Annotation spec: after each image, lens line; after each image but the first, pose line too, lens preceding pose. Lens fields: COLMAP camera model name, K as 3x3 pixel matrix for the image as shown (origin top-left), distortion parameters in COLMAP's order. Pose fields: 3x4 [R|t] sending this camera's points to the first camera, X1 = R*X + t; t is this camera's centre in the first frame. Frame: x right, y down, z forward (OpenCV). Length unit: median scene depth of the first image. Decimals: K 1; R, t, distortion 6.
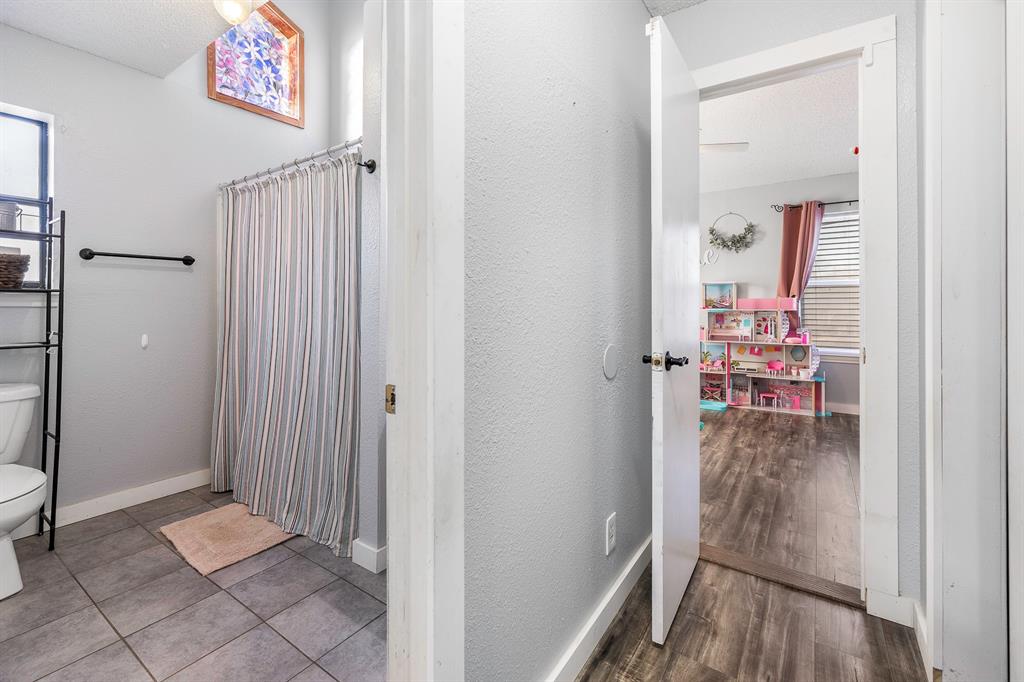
lens RADIAL K [[446.6, 0, 507.2], [0, 446.6, 306.1], [0, 0, 1]] dist [0.000414, -0.000310]
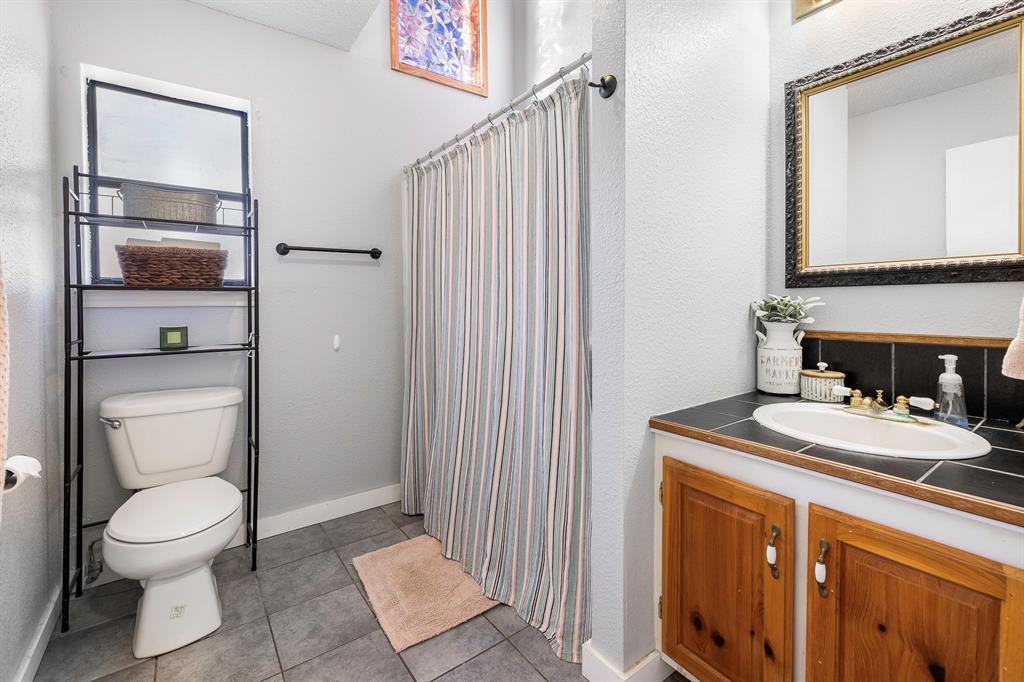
lens RADIAL K [[445.5, 0, 512.1], [0, 445.5, 315.3], [0, 0, 1]] dist [-0.000455, -0.000047]
pose [[0.945140, 0.000721, -0.326664, -0.194050], [0.009073, 0.999554, 0.028456, -0.000621], [0.326539, -0.029859, 0.944712, 0.287406]]
